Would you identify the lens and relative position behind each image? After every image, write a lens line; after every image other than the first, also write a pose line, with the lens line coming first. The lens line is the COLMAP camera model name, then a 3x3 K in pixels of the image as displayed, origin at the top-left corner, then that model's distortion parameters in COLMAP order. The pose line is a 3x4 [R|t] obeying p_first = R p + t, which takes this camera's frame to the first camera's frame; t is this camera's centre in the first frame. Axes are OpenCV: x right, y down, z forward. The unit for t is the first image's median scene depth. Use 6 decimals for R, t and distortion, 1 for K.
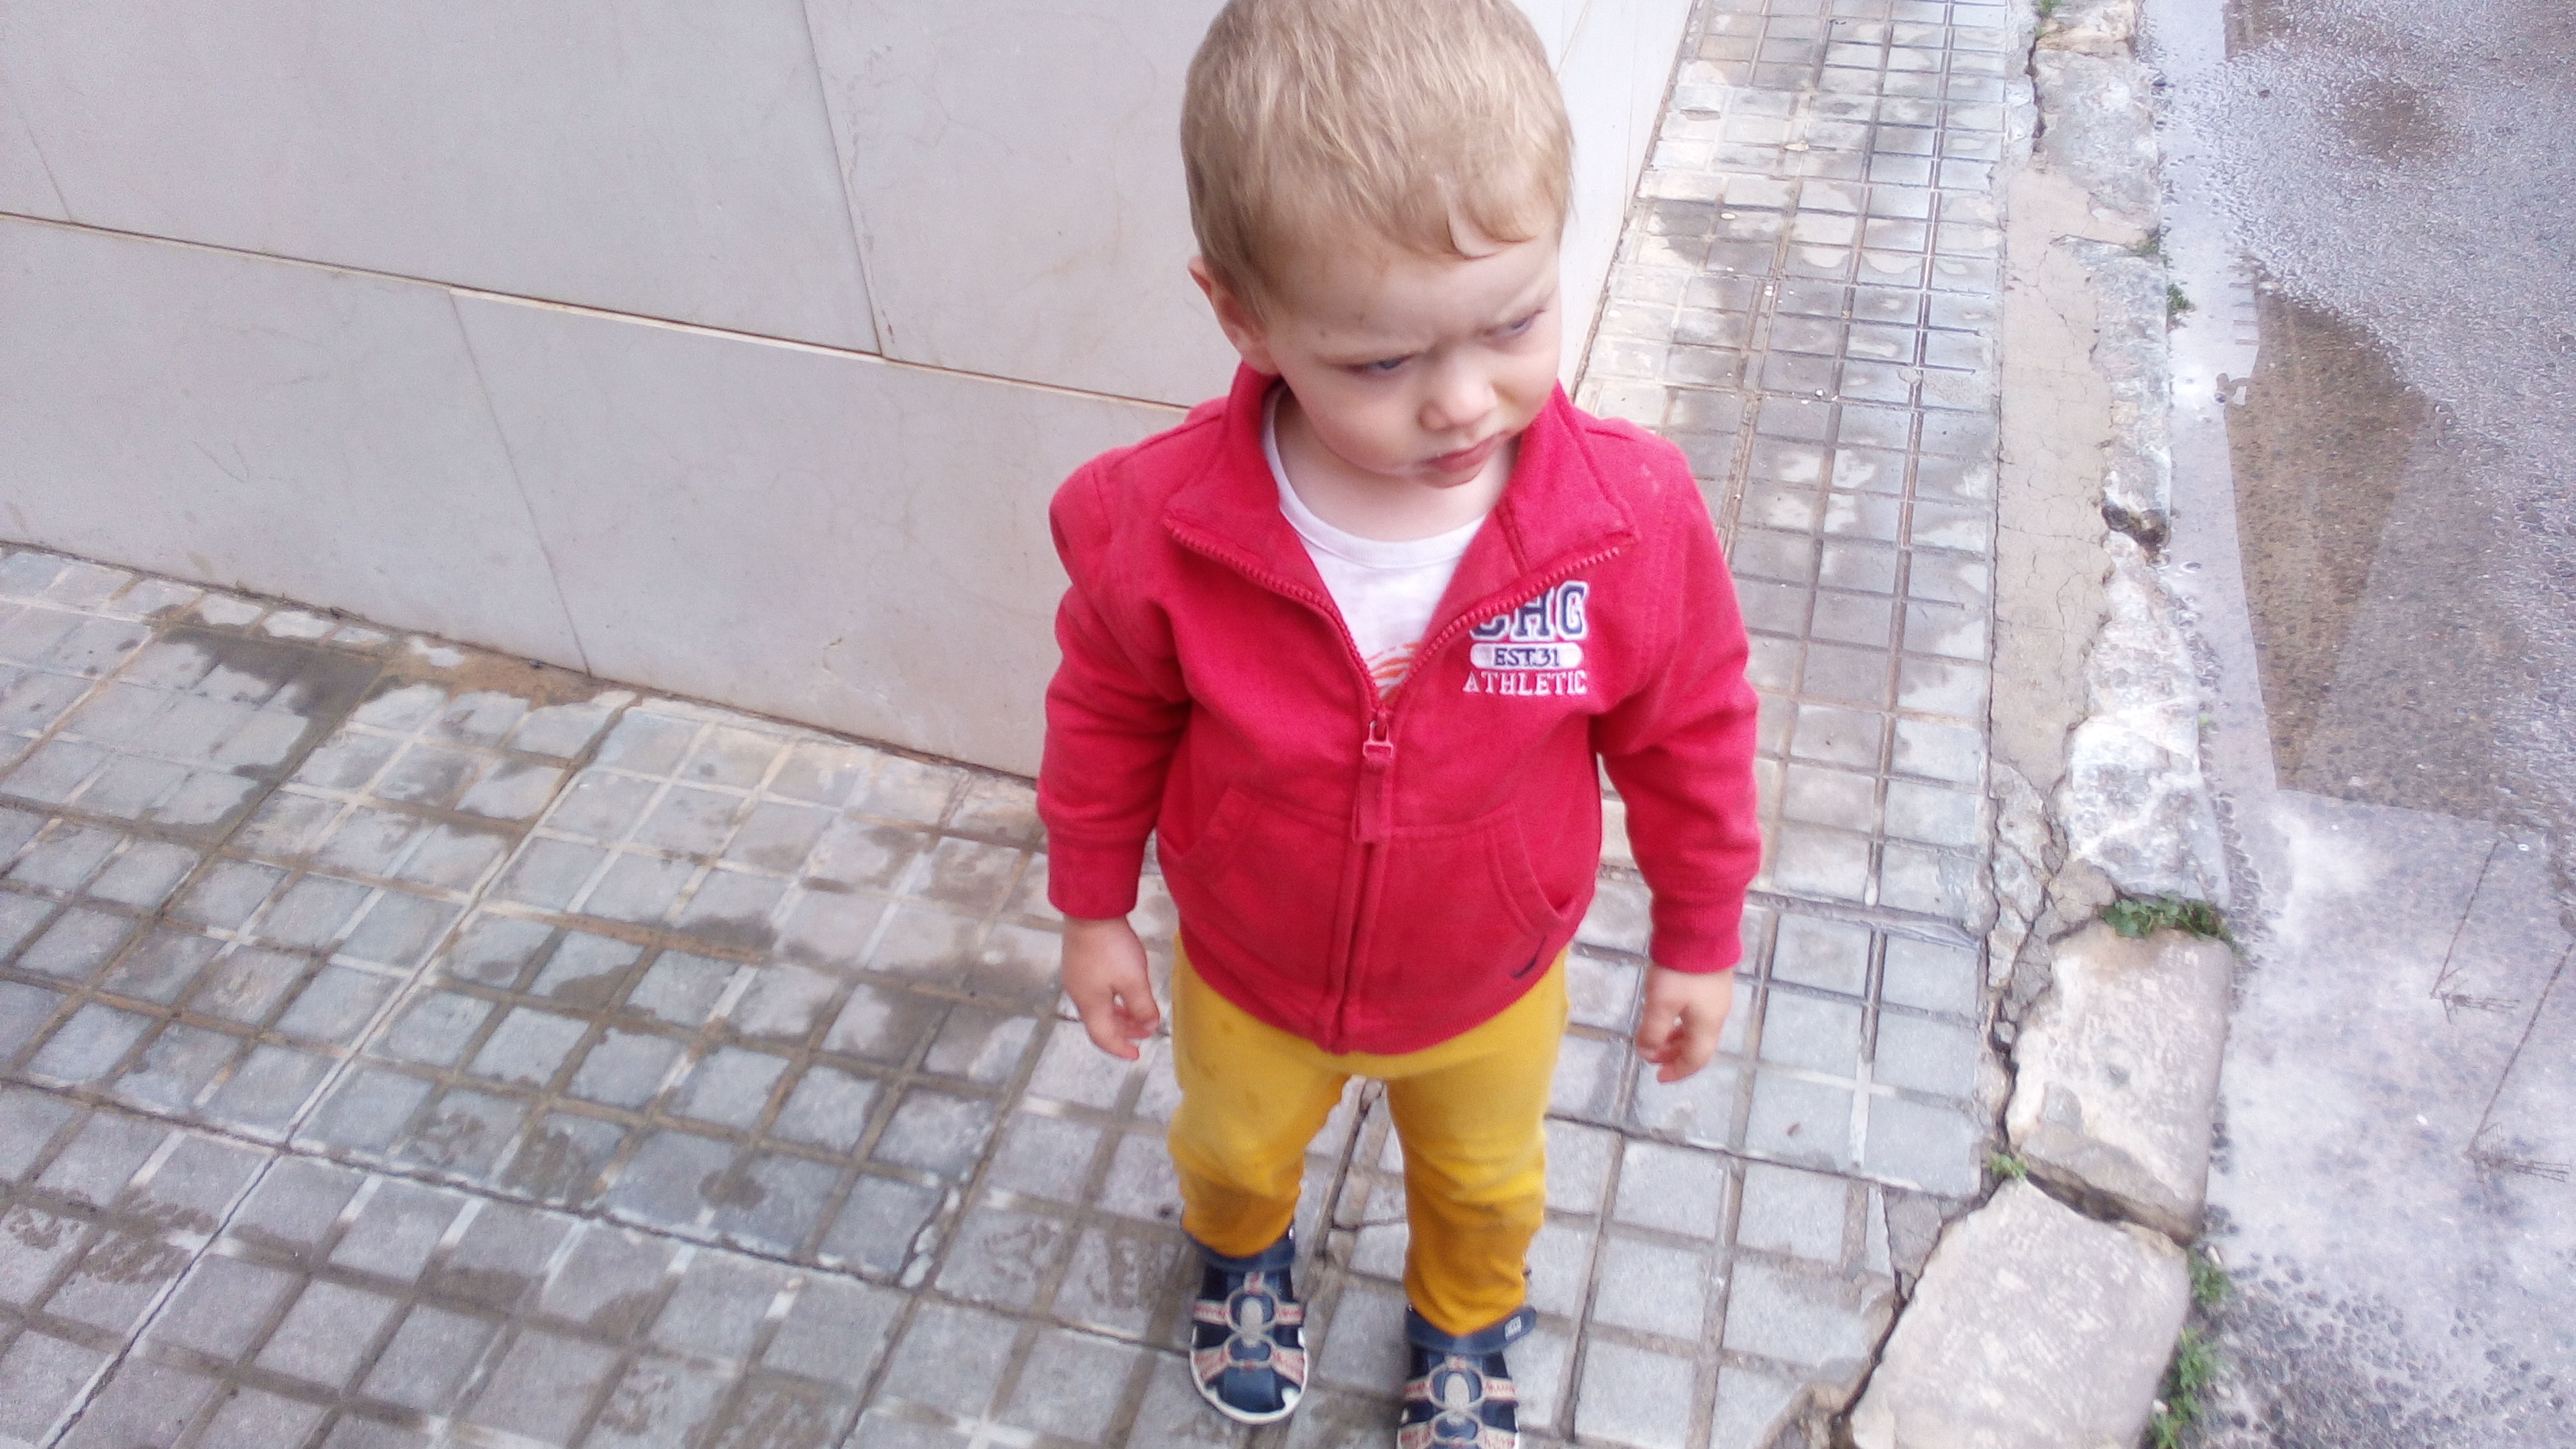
lens RADIAL K [[2139.1, 0, 1304.0], [0, 2139.1, 733.0], [0, 0, 1]] dist [0.072460, -0.098501]
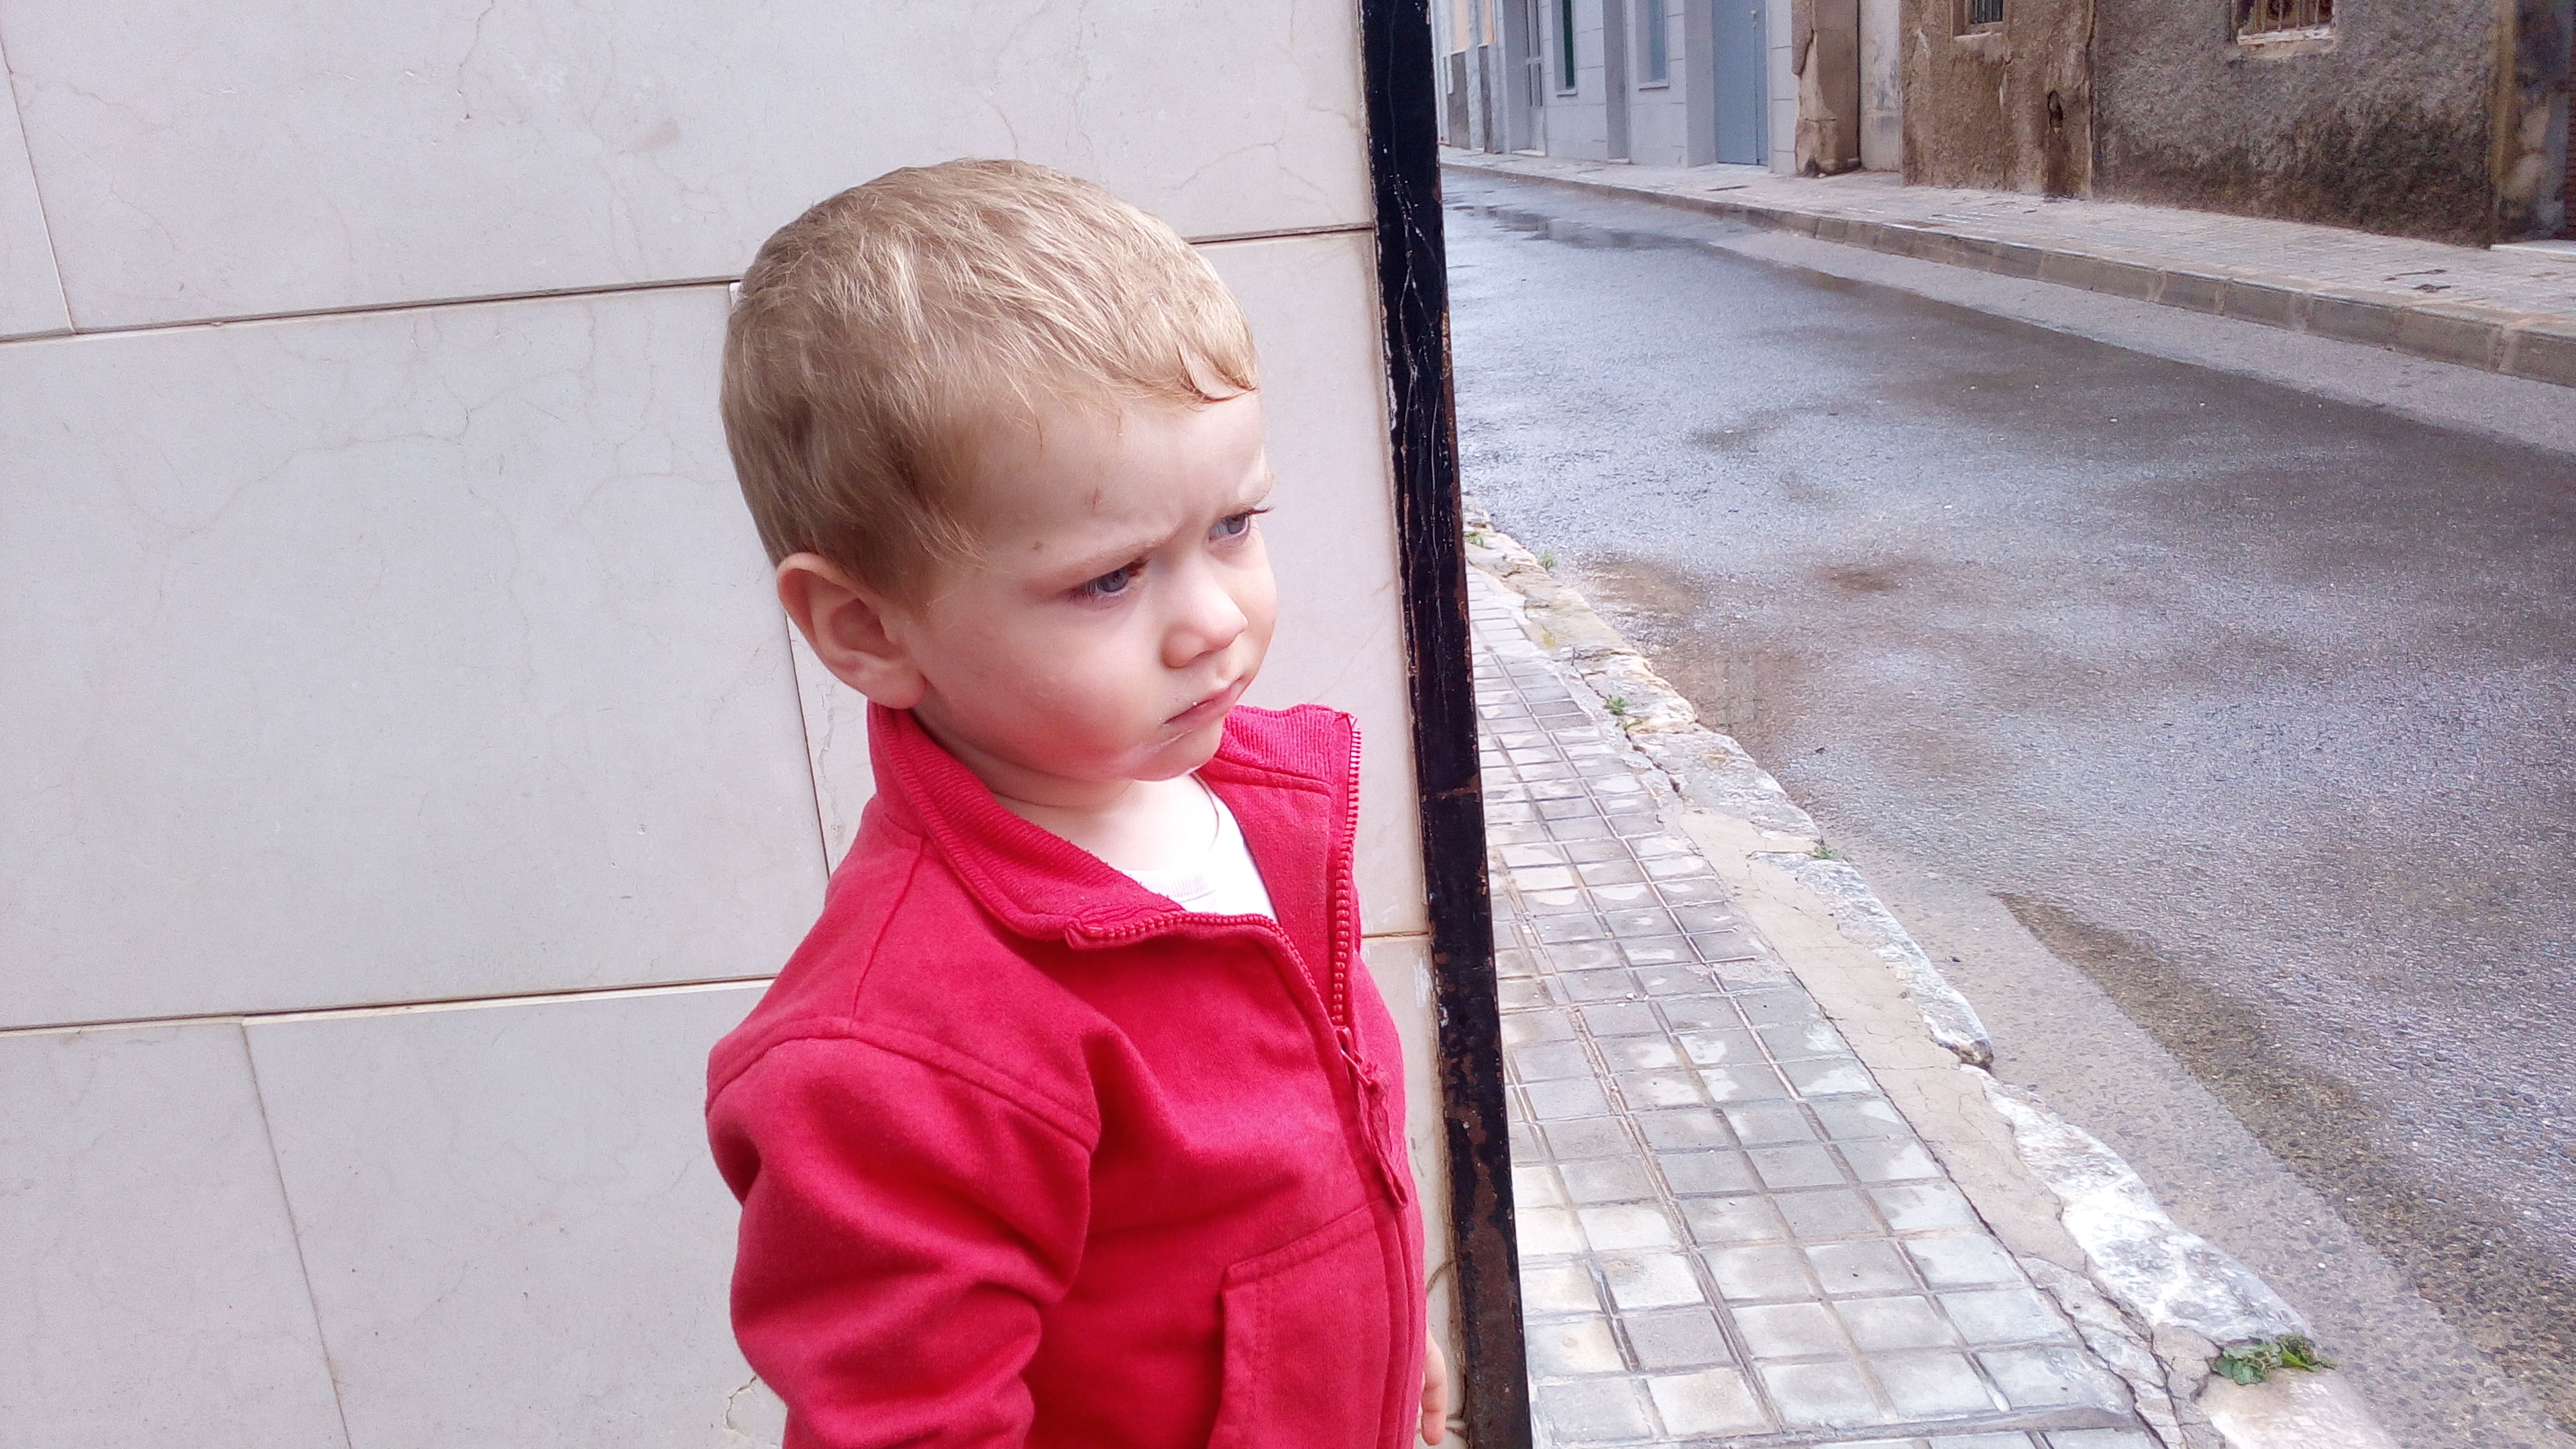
lens RADIAL K [[2139.1, 0, 1277.5], [0, 2139.1, 720.8], [0, 0, 1]] dist [0.072460, -0.098501]
pose [[0.942845, -0.111585, 0.313994, -0.247736], [0.238369, 0.884291, -0.401509, 0.104041], [-0.232860, 0.453407, 0.860348, 0.146396]]
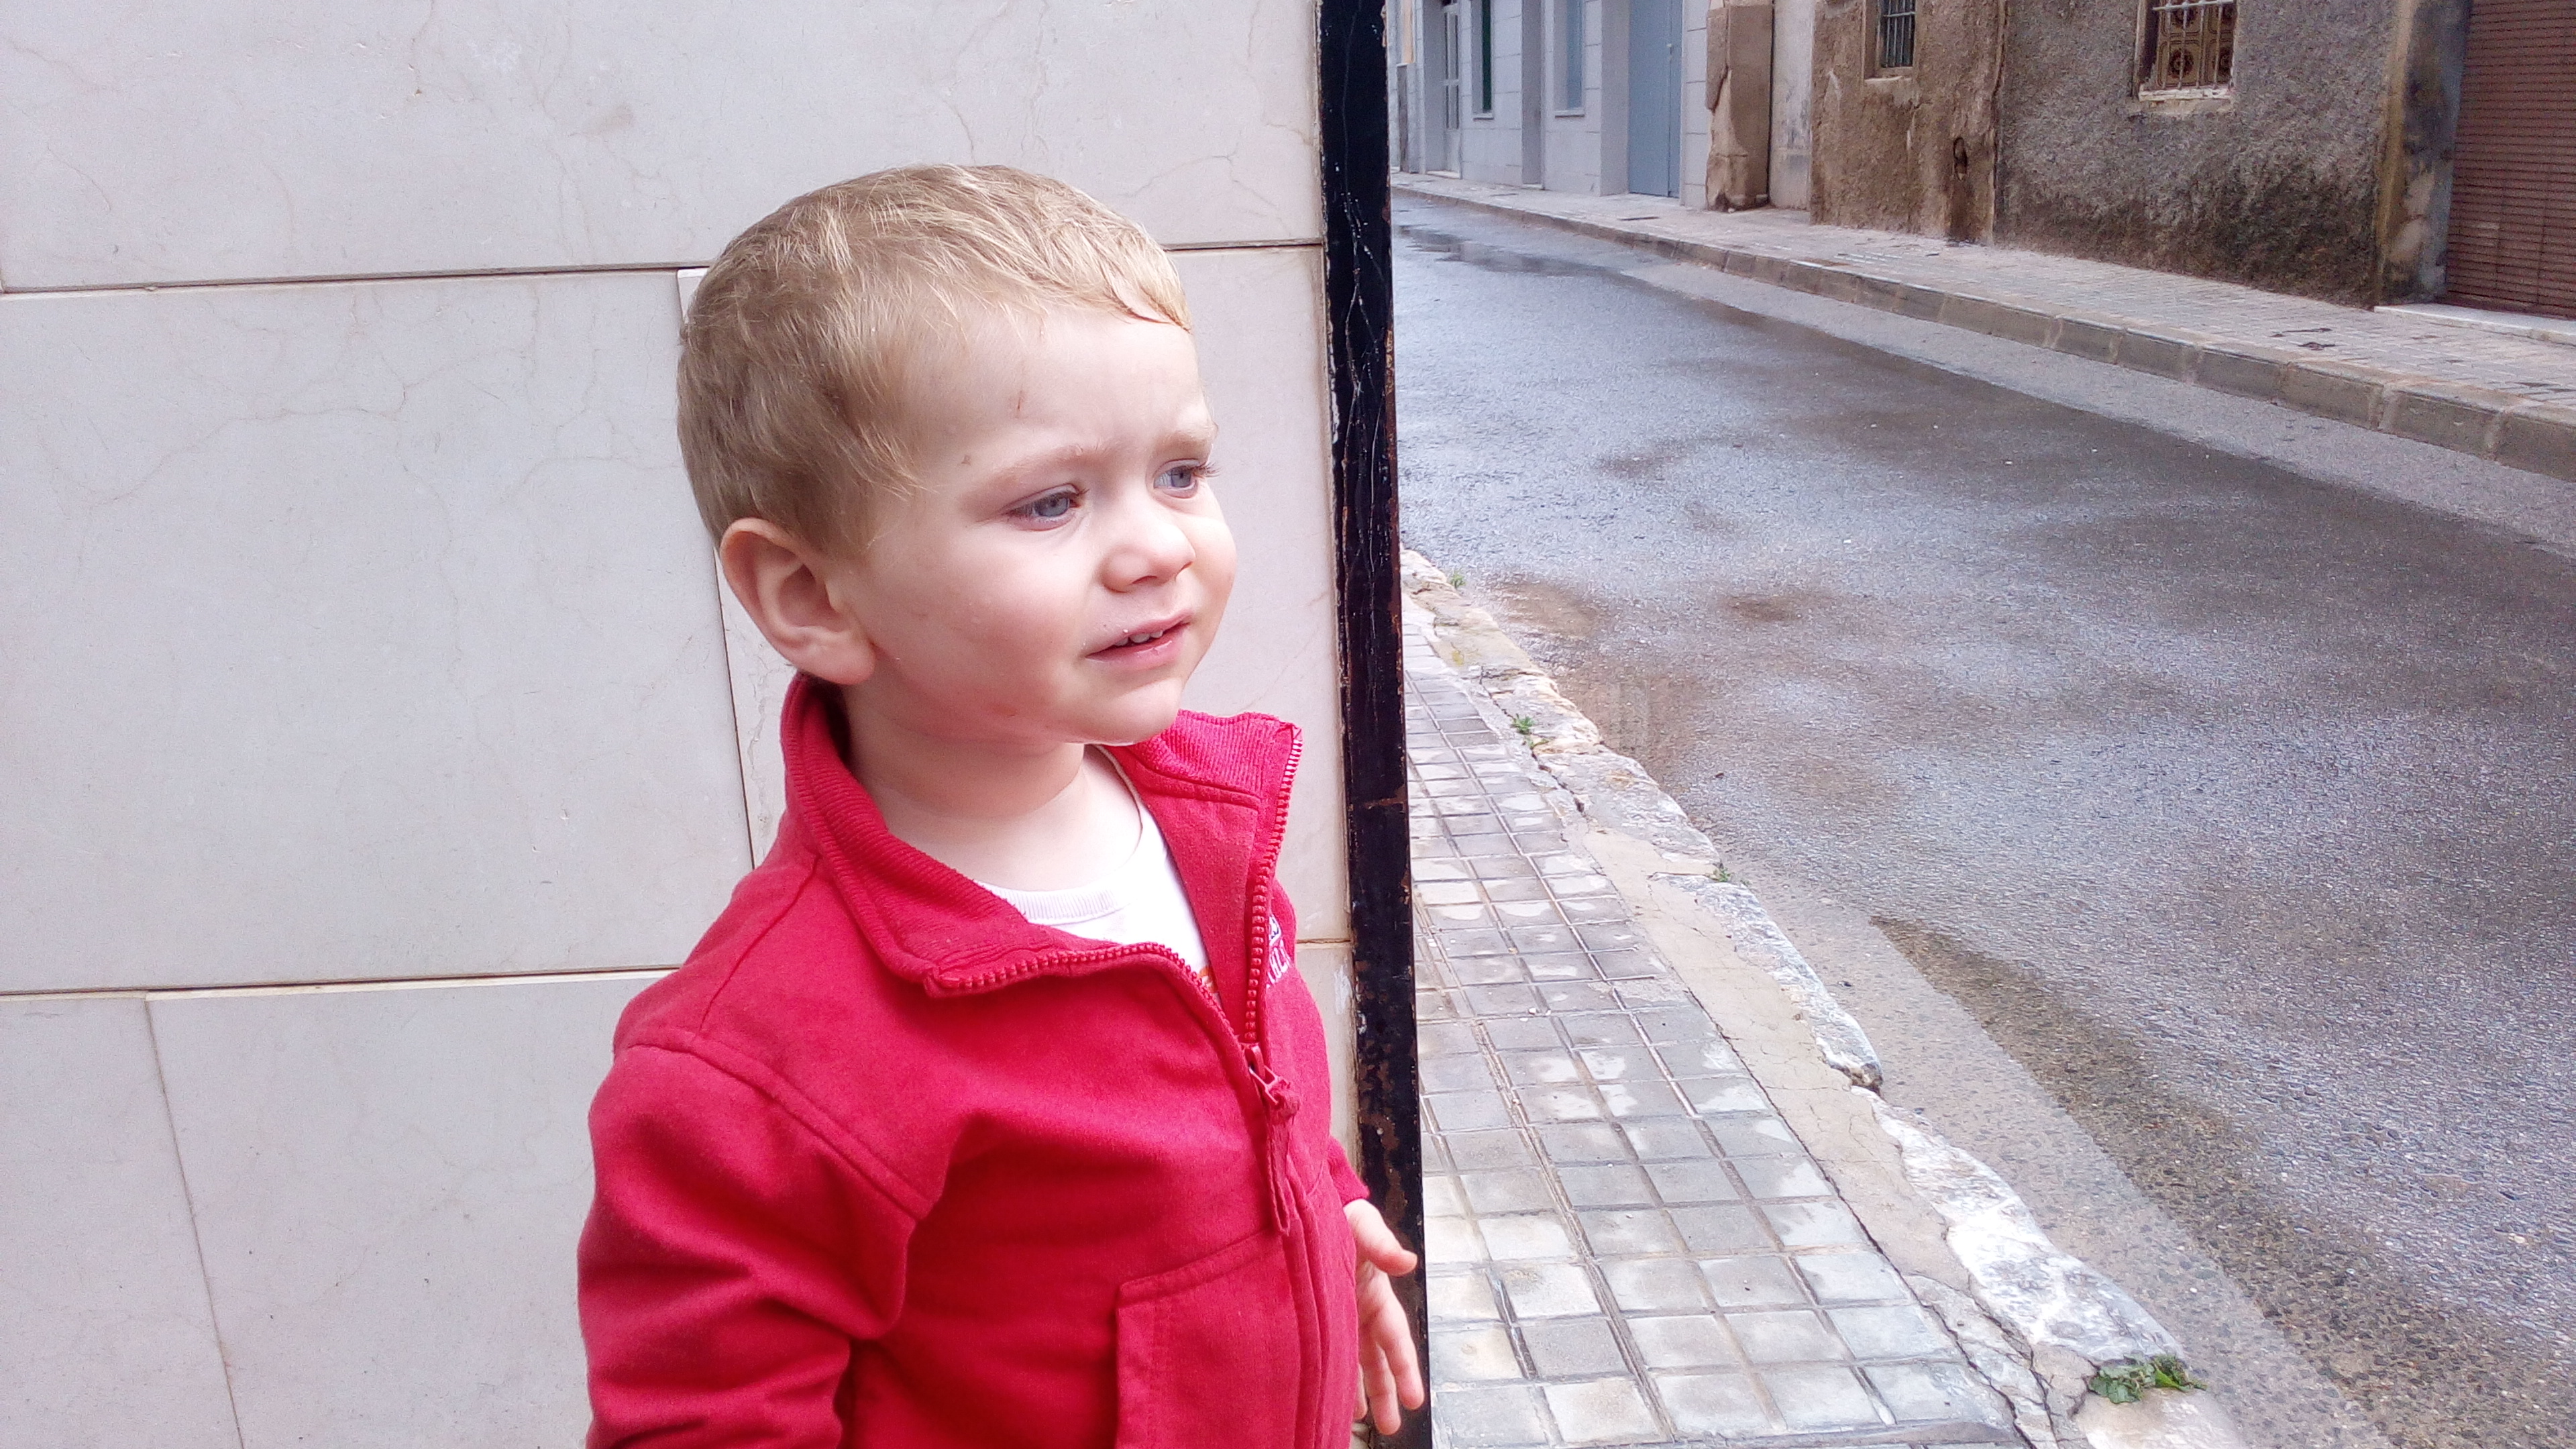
lens RADIAL K [[2139.1, 0, 1274.1], [0, 2139.1, 727.3], [0, 0, 1]] dist [0.072460, -0.098501]
pose [[0.930106, -0.079824, 0.358513, -0.261004], [0.227735, 0.891155, -0.392402, 0.105639], [-0.288167, 0.446622, 0.847047, 0.143461]]
